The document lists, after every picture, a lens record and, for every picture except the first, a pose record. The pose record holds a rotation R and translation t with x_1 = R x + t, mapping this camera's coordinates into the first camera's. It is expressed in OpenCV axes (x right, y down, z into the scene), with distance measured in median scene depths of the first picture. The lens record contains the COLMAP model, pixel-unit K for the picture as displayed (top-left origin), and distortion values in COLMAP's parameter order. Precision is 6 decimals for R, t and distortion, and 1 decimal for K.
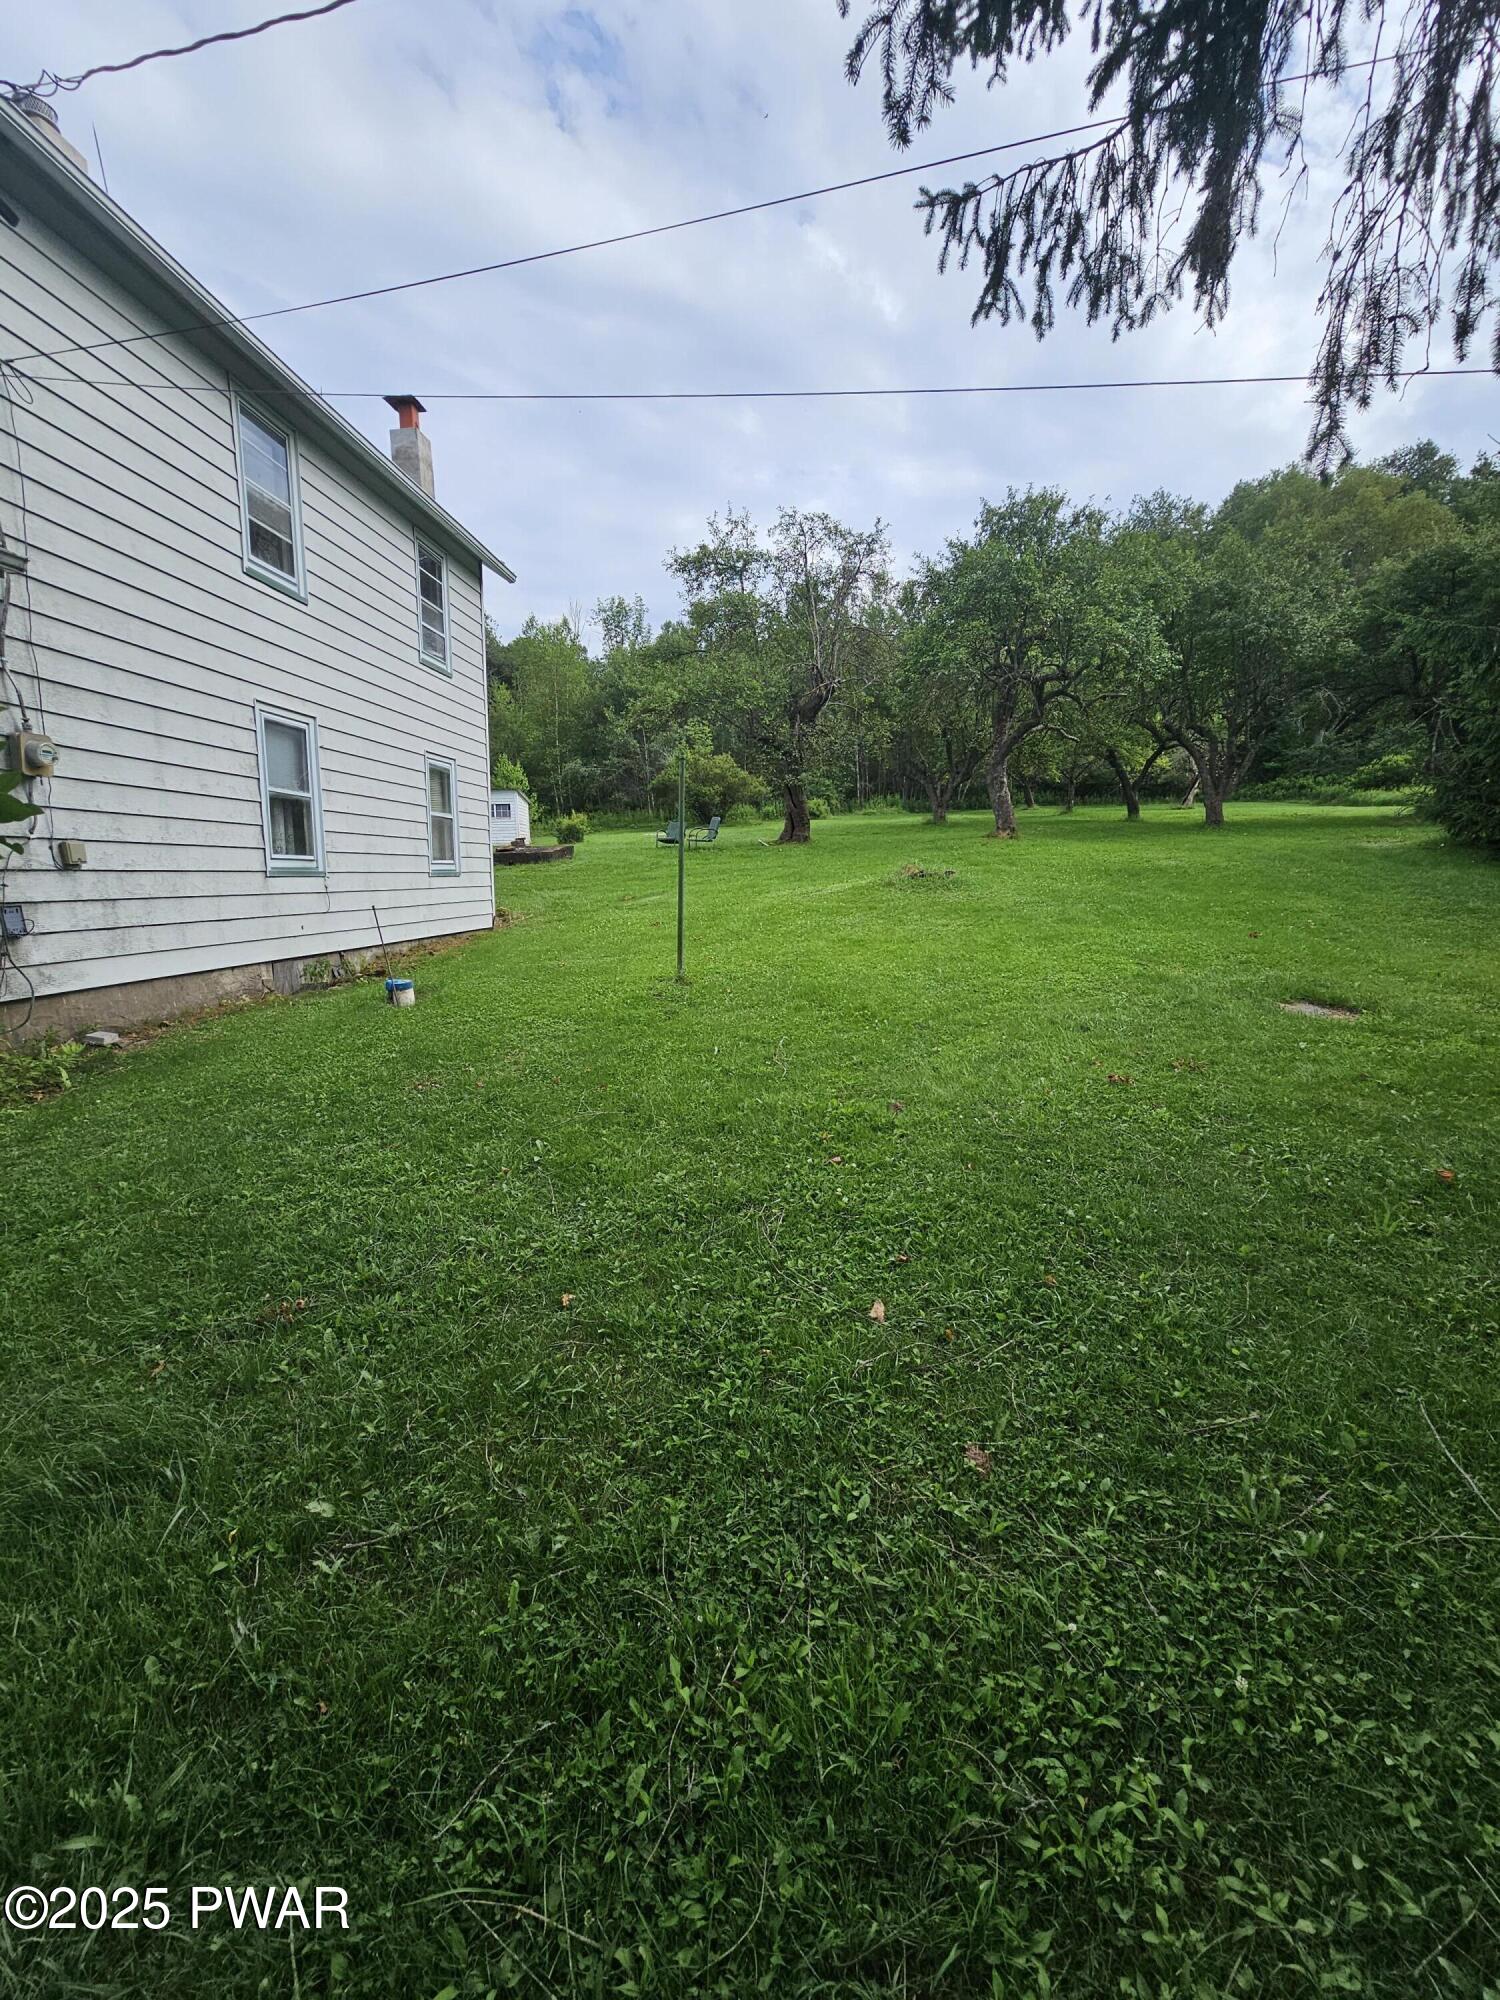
lens RADIAL K [[813.2, 0, 740.5], [0, 813.2, 1003.6], [0, 0, 1]] dist [0.001194, -0.002883]
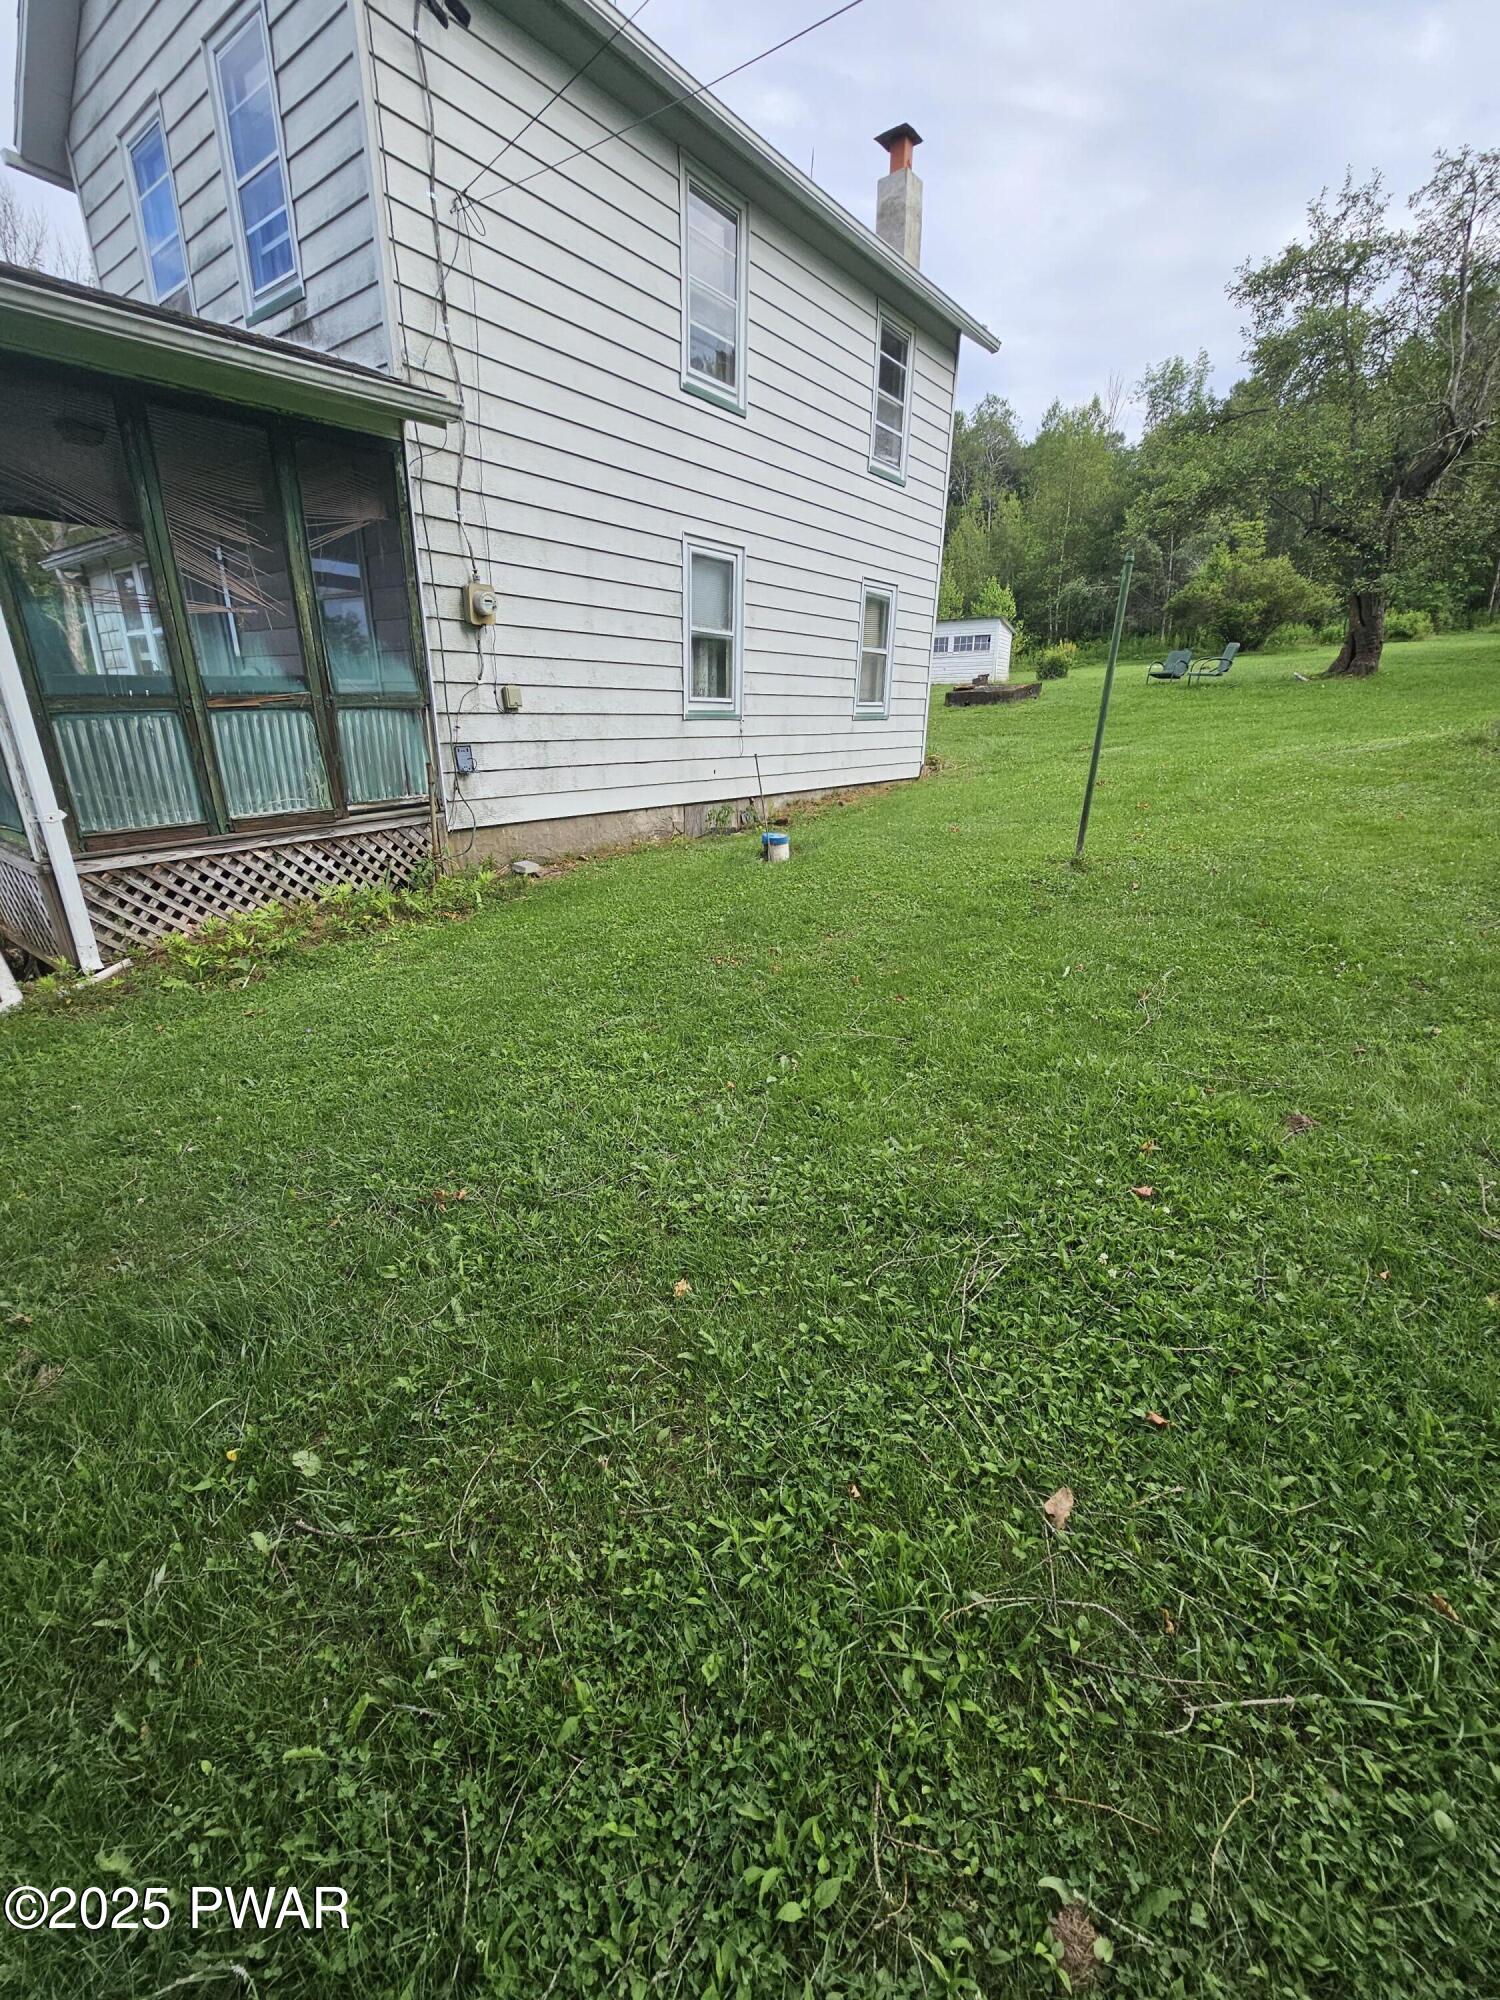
lens RADIAL K [[813.2, 0, 748.0], [0, 813.2, 1002.4], [0, 0, 1]] dist [0.001194, -0.002883]
pose [[0.849742, 0.185096, -0.493638, 0.056318], [-0.091867, 0.974002, 0.207075, -0.026005], [0.519134, -0.130611, 0.844654, 0.115681]]
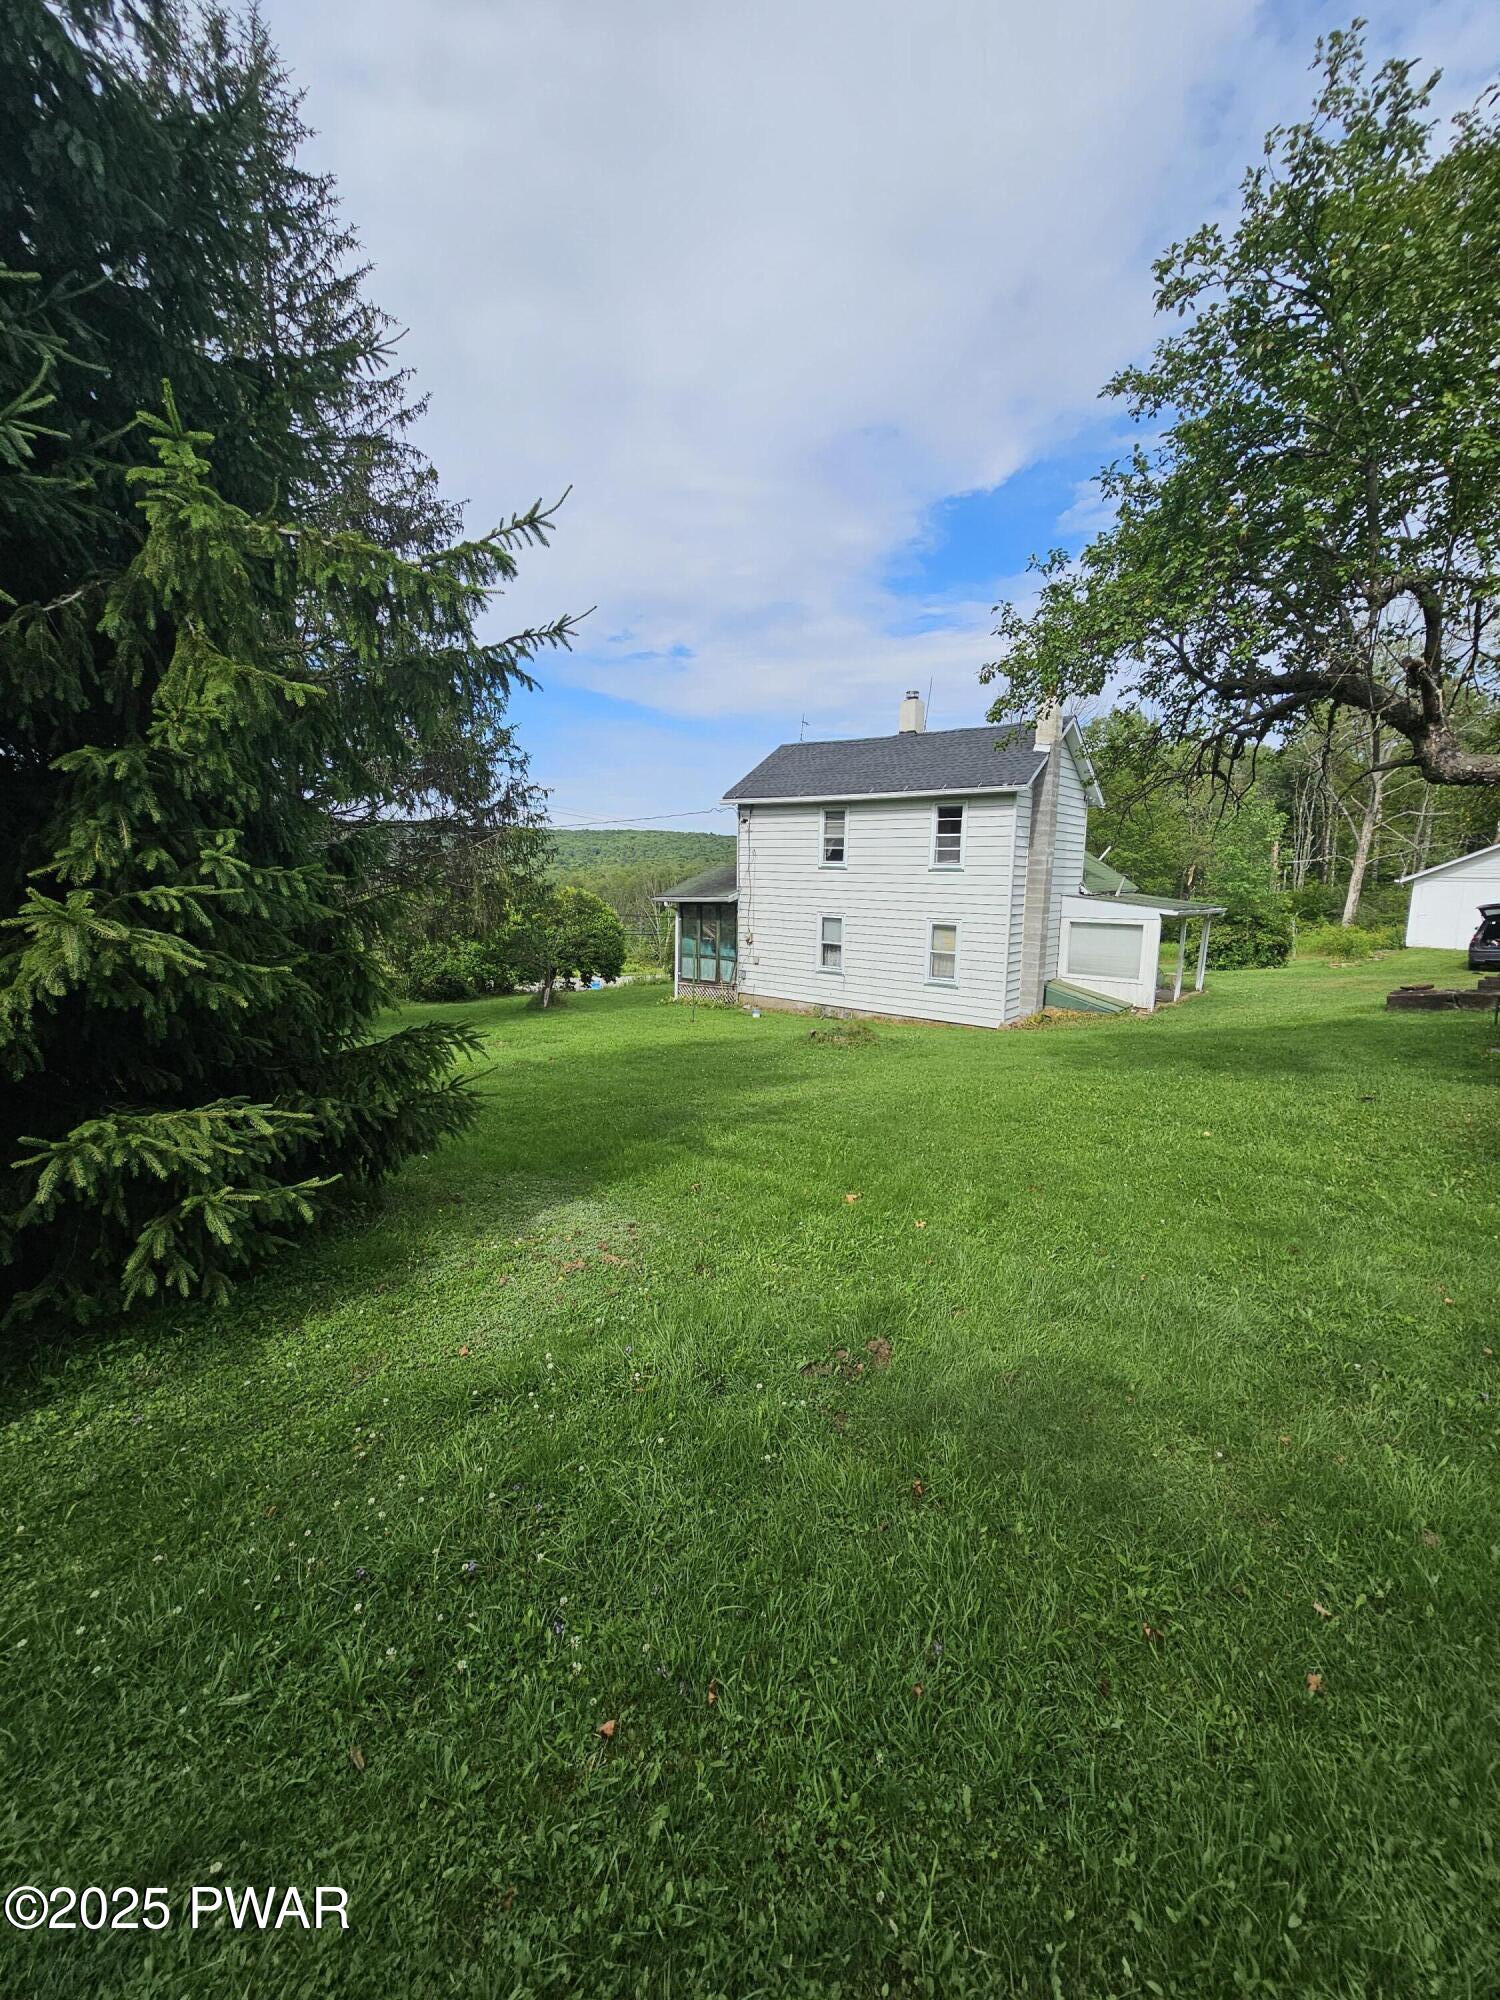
lens RADIAL K [[813.2, 0, 738.0], [0, 813.2, 1005.0], [0, 0, 1]] dist [0.001194, -0.002883]
pose [[-0.551921, 0.117374, -0.825594, 1.711043], [-0.152378, 0.959180, 0.238233, -0.614877], [0.819856, 0.257289, -0.511506, 2.041851]]
